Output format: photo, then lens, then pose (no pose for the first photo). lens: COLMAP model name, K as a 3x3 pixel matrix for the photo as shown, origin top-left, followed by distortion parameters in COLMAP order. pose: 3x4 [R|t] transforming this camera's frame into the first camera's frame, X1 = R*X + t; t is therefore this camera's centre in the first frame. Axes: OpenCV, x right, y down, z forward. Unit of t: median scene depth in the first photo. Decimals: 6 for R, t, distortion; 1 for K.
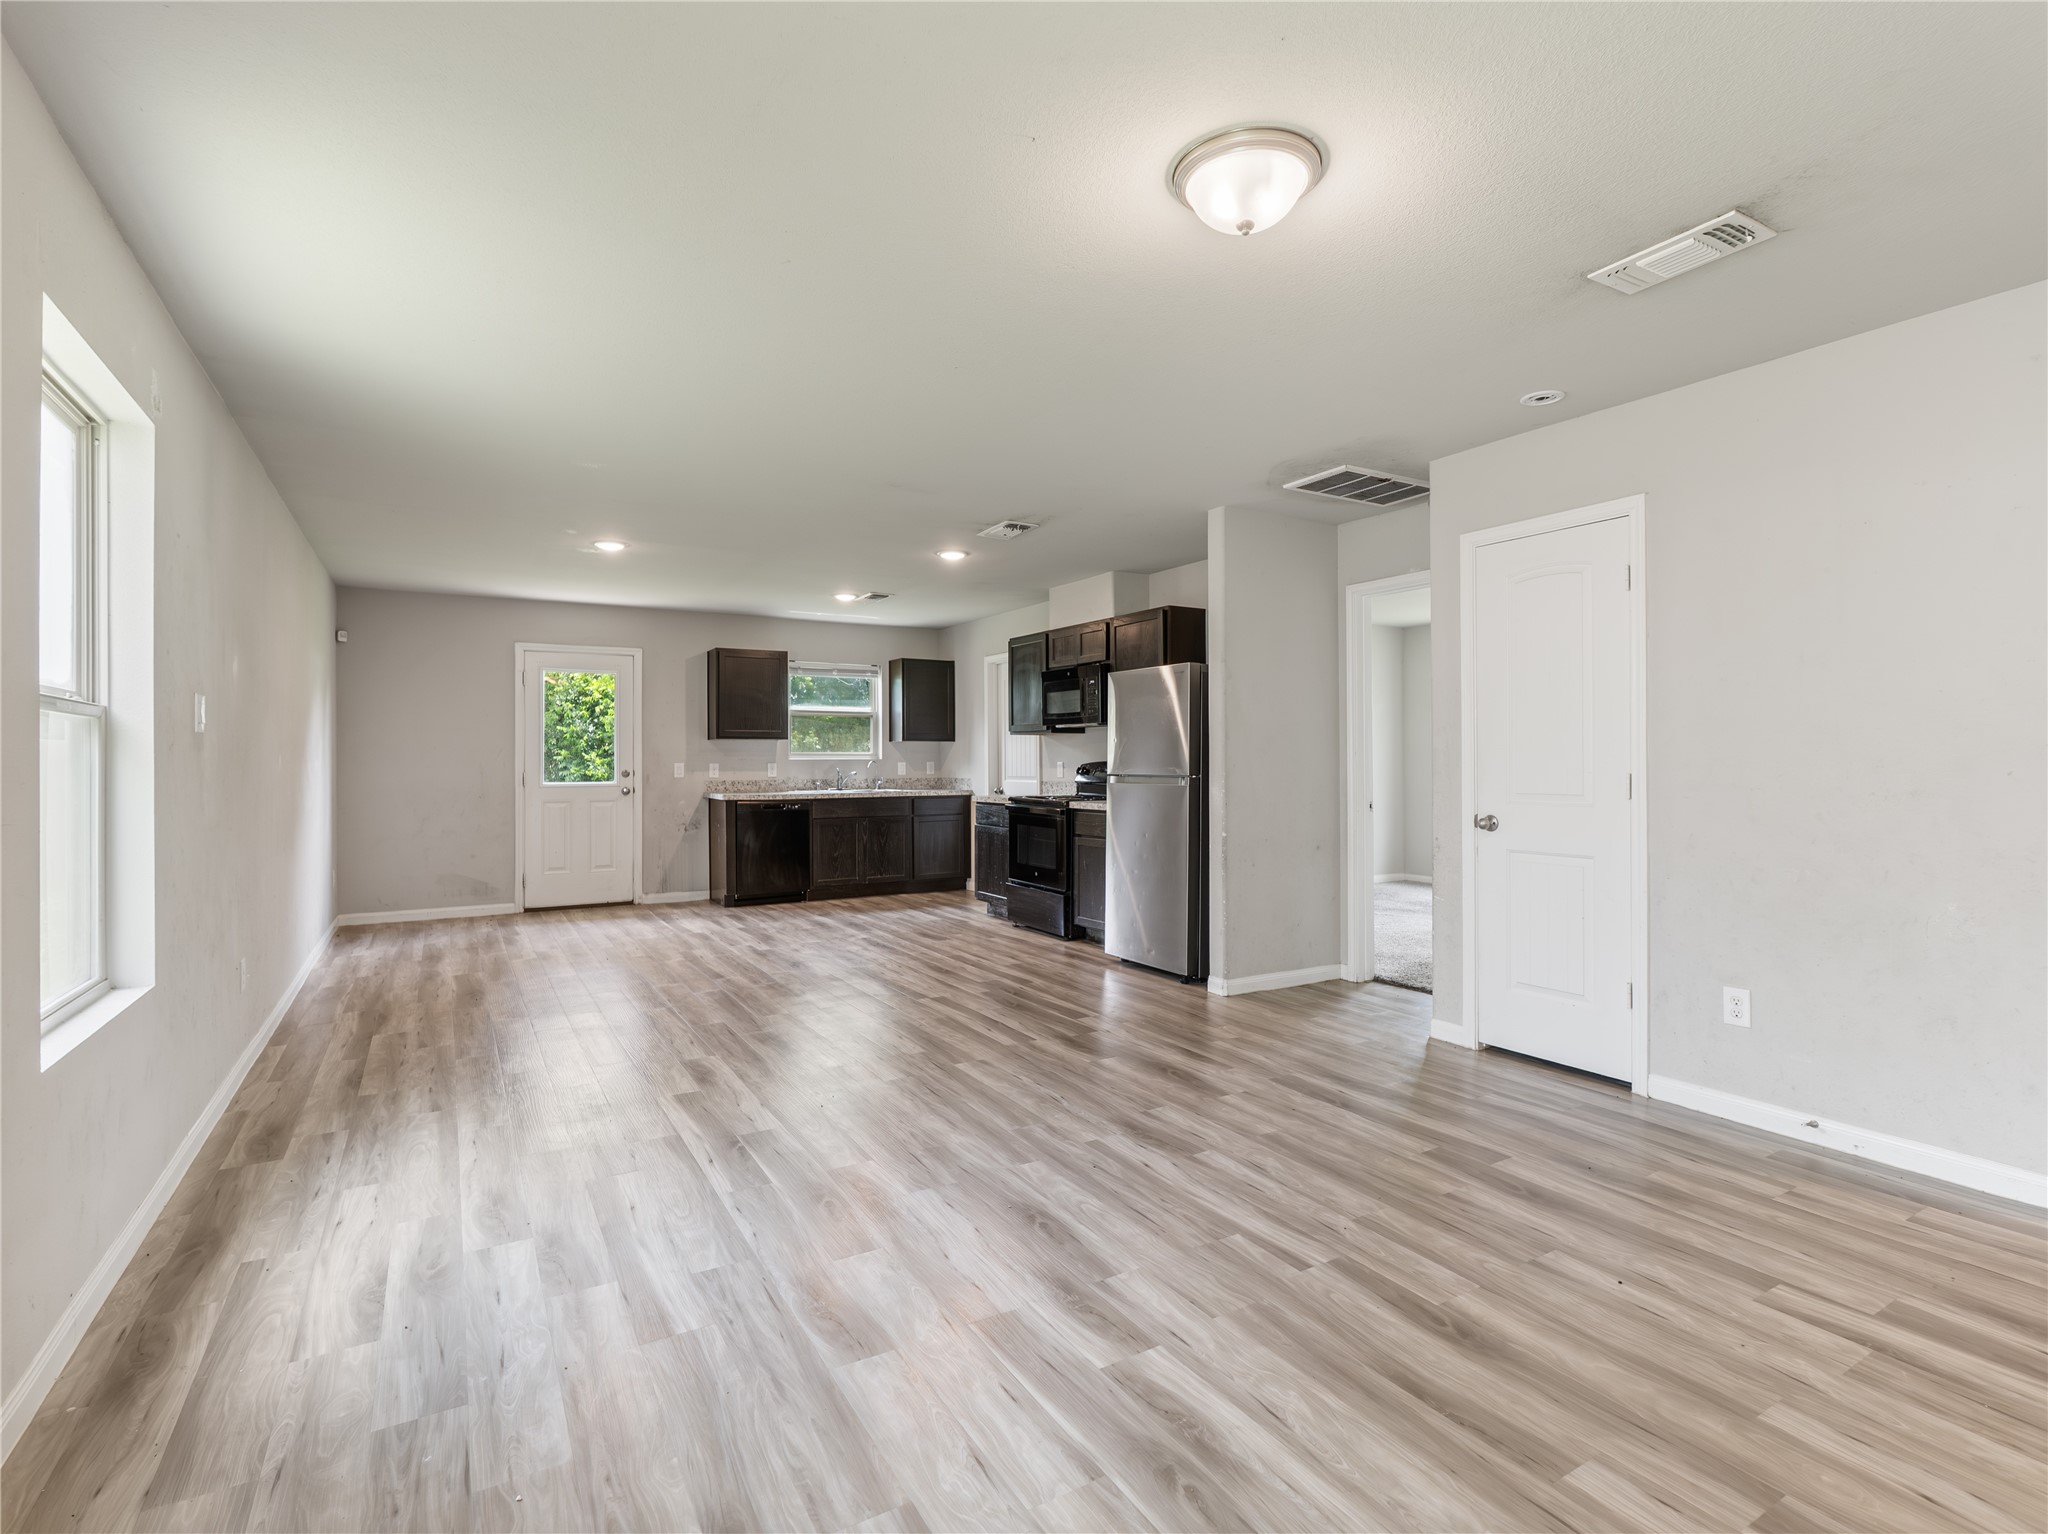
lens RADIAL K [[996.0, 0, 1030.3], [0, 996.0, 756.7], [0, 0, 1]] dist [-0.008971, 0.000046]
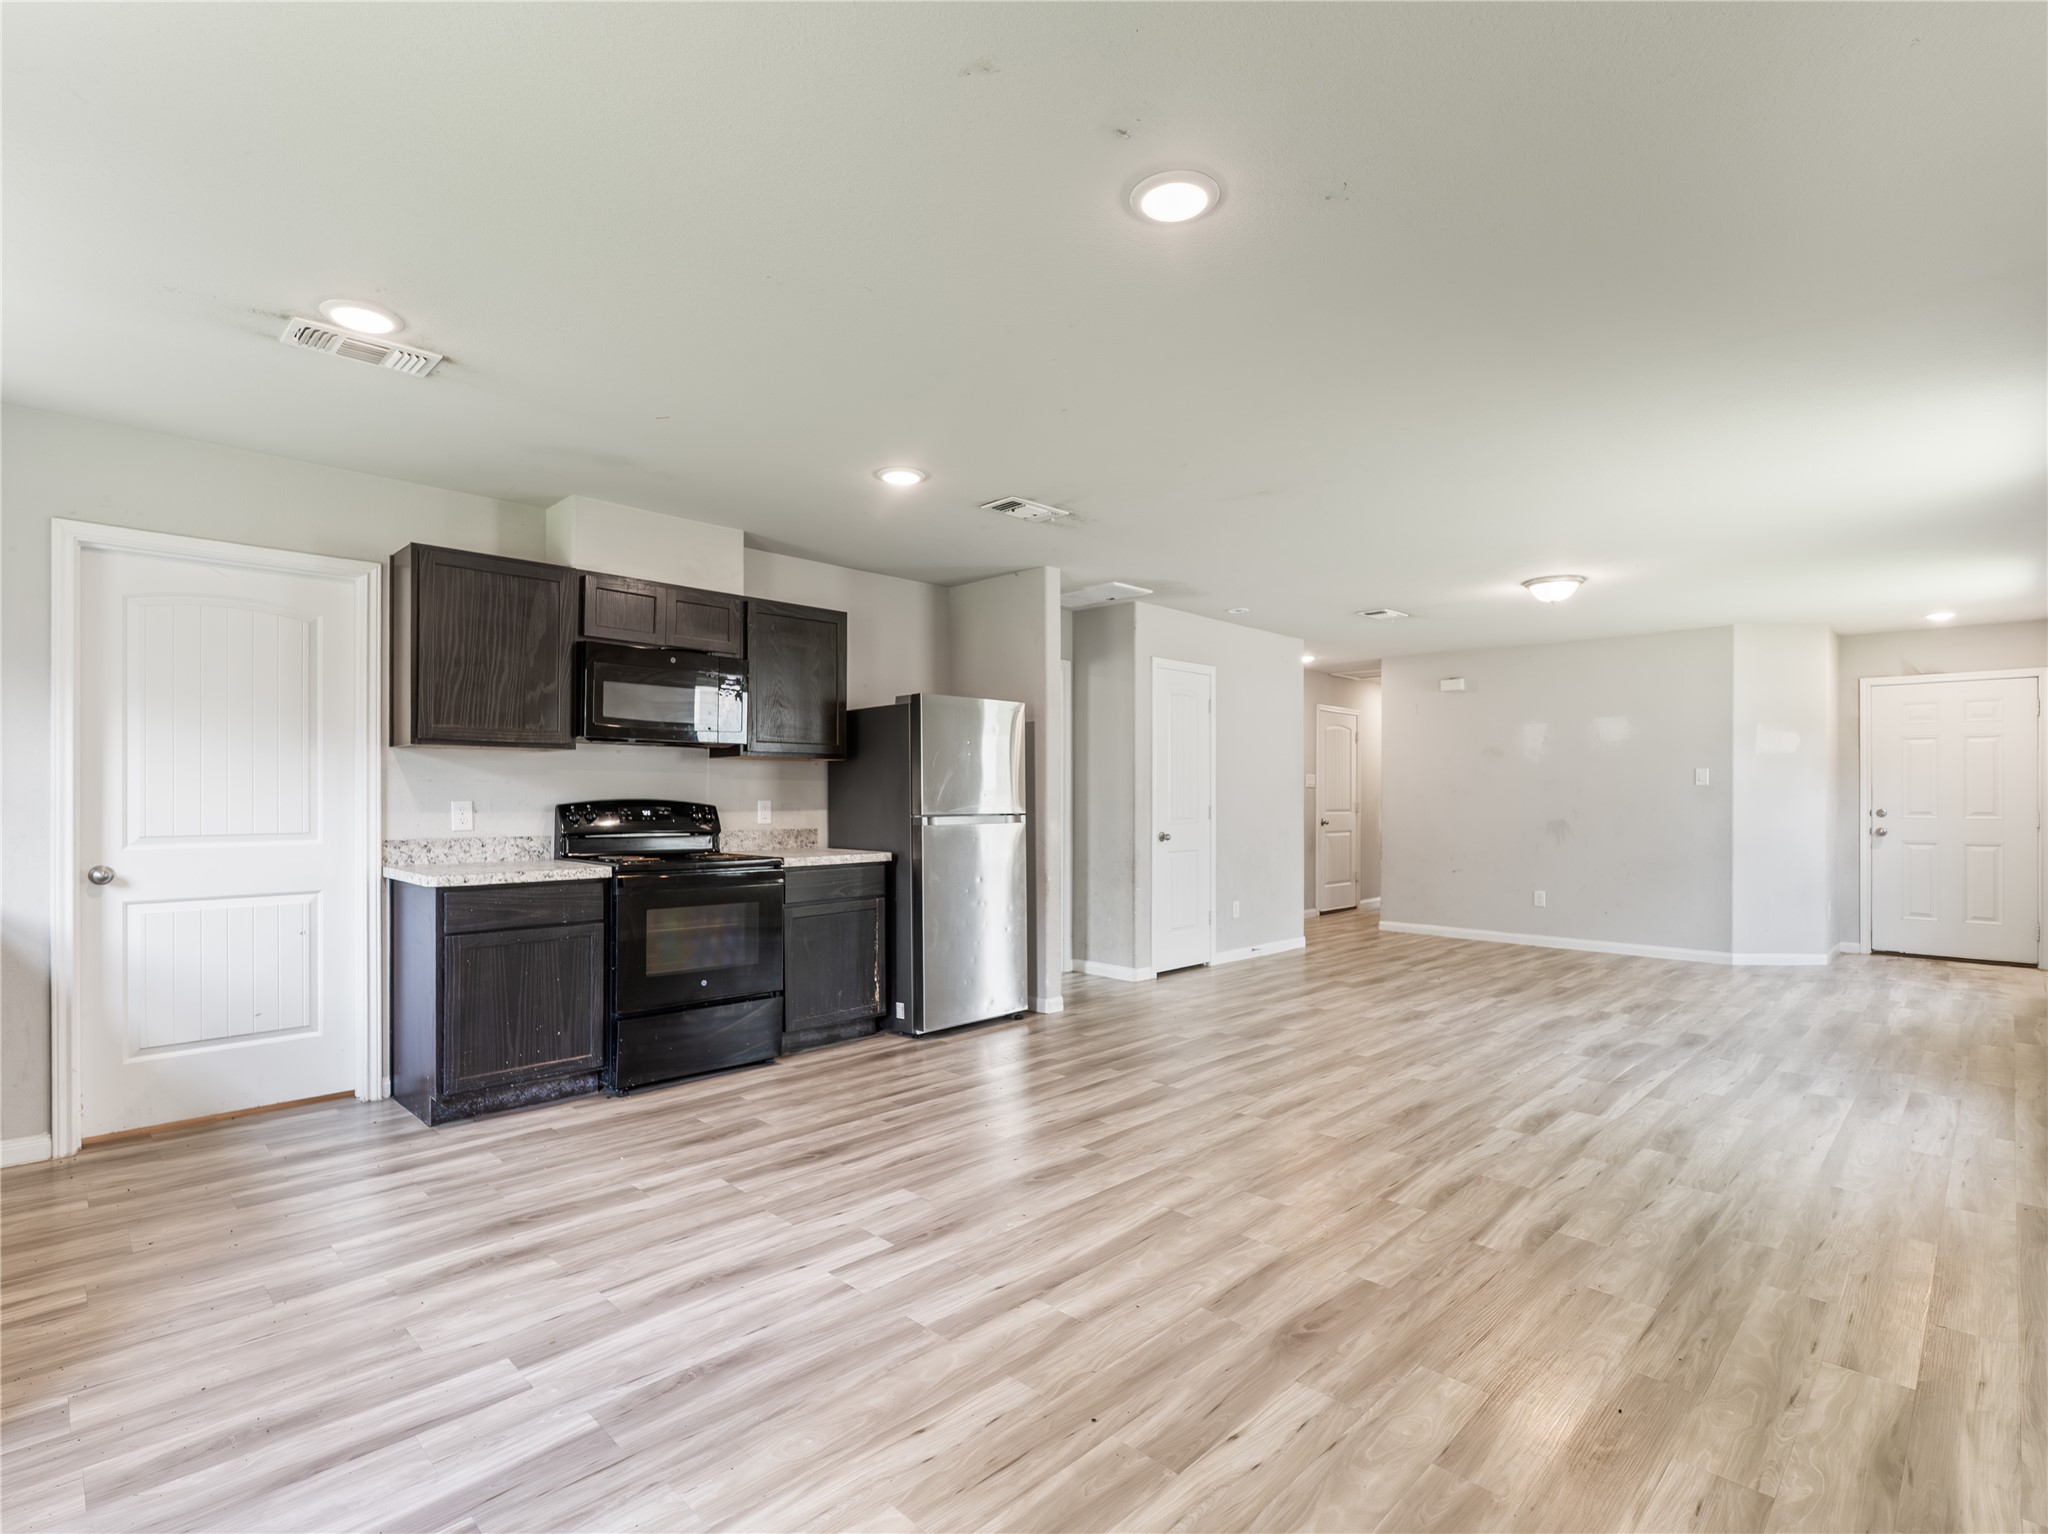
lens RADIAL K [[999.9, 0, 1024.9], [0, 999.9, 791.6], [0, 0, 1]] dist [-0.006095, -0.000295]
pose [[-0.253687, 0.006827, 0.967262, -0.981657], [-0.004857, 0.999953, -0.008332, 0.005776], [-0.967274, -0.006812, -0.253642, 1.482377]]
